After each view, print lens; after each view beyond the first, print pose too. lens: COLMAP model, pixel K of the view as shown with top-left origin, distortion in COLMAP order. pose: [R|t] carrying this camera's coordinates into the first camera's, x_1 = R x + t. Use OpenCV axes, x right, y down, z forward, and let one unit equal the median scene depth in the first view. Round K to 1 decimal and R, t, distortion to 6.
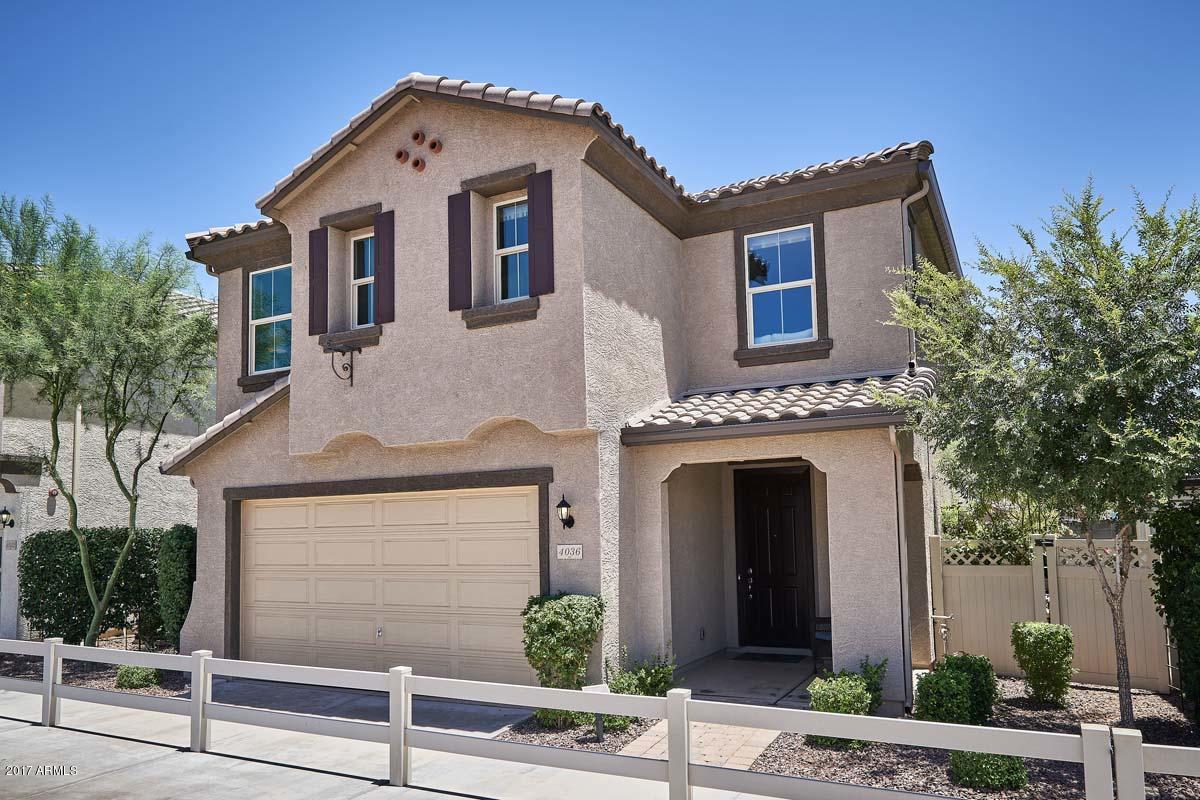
lens RADIAL K [[819.0, 0, 597.8], [0, 819.0, 401.0], [0, 0, 1]] dist [-0.006131, 0.003058]
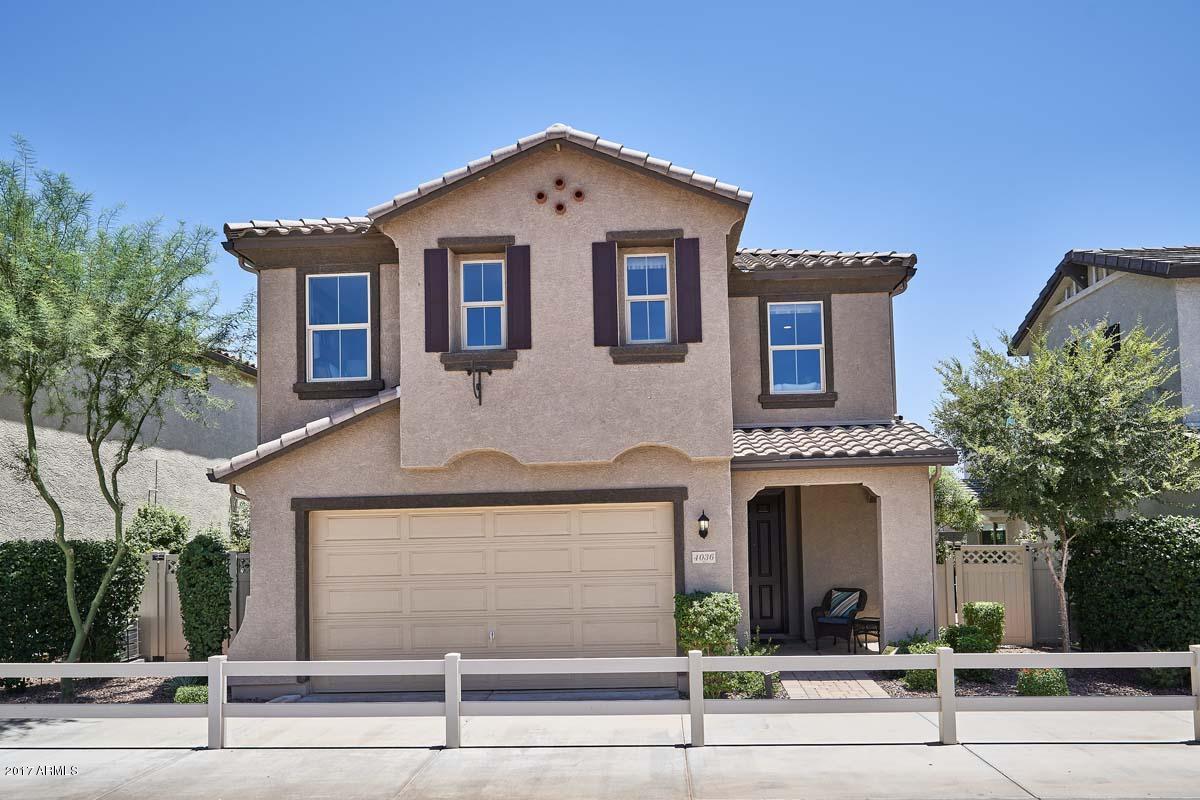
lens RADIAL K [[819.0, 0, 588.3], [0, 819.0, 425.6], [0, 0, 1]] dist [-0.006131, 0.003058]
pose [[0.909858, 0.054357, 0.411344, -0.613545], [-0.060662, 0.998156, 0.002278, -0.002613], [-0.410462, -0.027026, 0.911477, -0.025447]]
